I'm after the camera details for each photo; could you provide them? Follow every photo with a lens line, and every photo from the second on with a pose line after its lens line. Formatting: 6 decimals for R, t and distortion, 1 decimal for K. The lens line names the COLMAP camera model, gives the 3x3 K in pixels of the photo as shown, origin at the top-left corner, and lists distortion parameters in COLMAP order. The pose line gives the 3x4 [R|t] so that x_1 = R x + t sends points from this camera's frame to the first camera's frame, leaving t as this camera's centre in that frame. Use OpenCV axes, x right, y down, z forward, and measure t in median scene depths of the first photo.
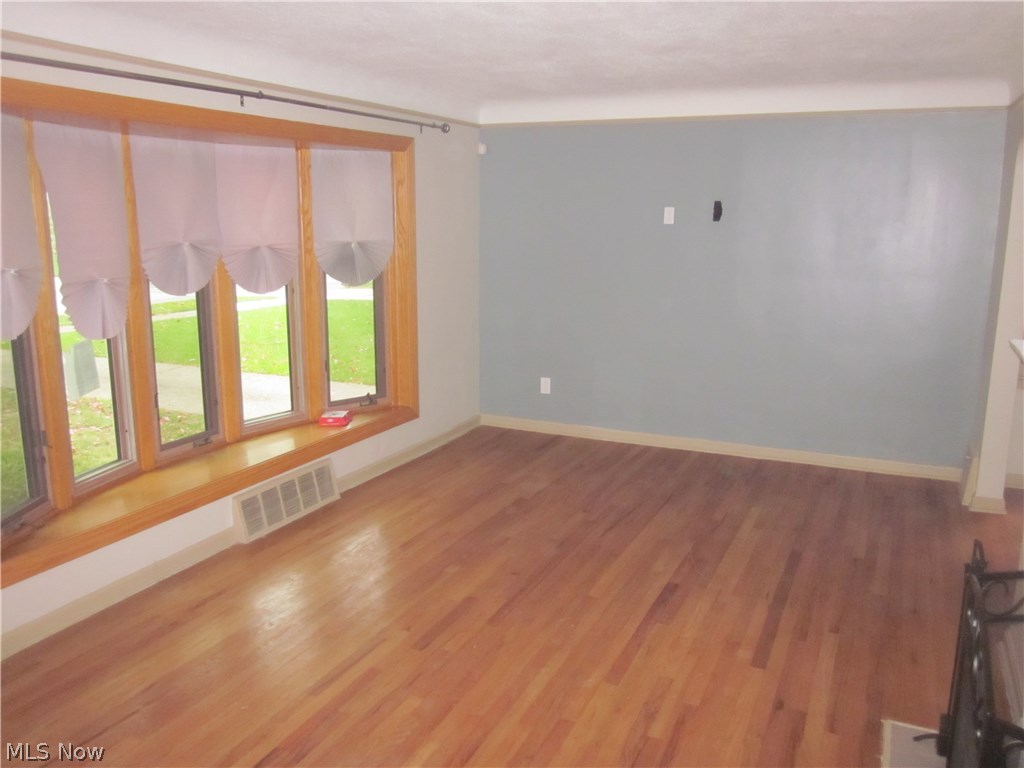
lens RADIAL K [[847.0, 0, 512.0], [0, 847.0, 384.0], [0, 0, 1]] dist [-0.039595, 0.003606]
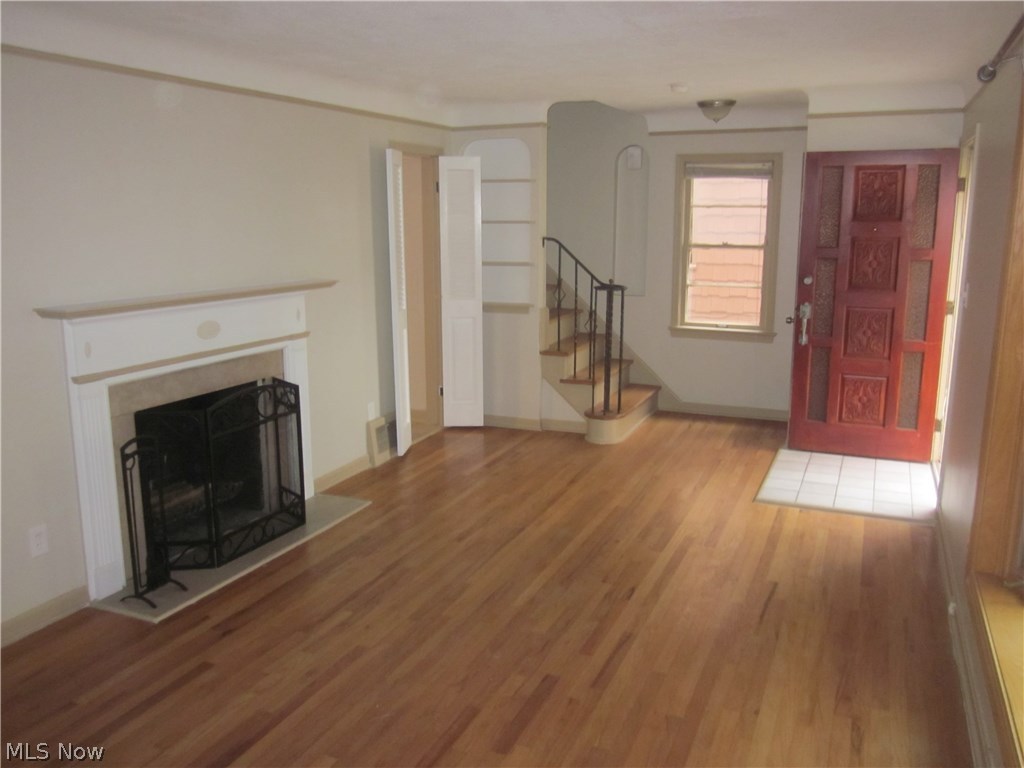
lens RADIAL K [[847.0, 0, 512.0], [0, 847.0, 384.0], [0, 0, 1]] dist [-0.039595, 0.003606]
pose [[-0.999694, 0.004461, -0.024324, -0.041643], [-0.005268, 0.922604, 0.385713, -0.314761], [0.024162, 0.385723, -0.922298, 1.567407]]
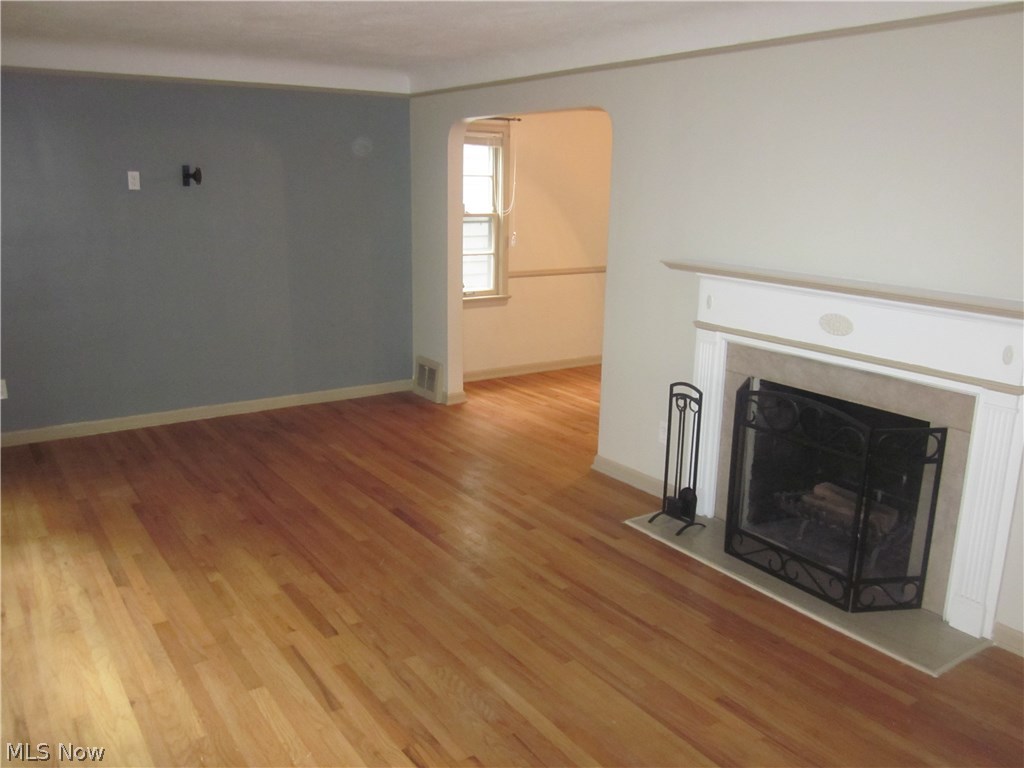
lens RADIAL K [[847.0, 0, 512.0], [0, 847.0, 384.0], [0, 0, 1]] dist [-0.039595, 0.003606]
pose [[0.514132, -0.196906, 0.834803, -0.681830], [0.158012, 0.978377, 0.133456, -0.058635], [-0.843030, 0.063295, 0.534129, 0.263407]]
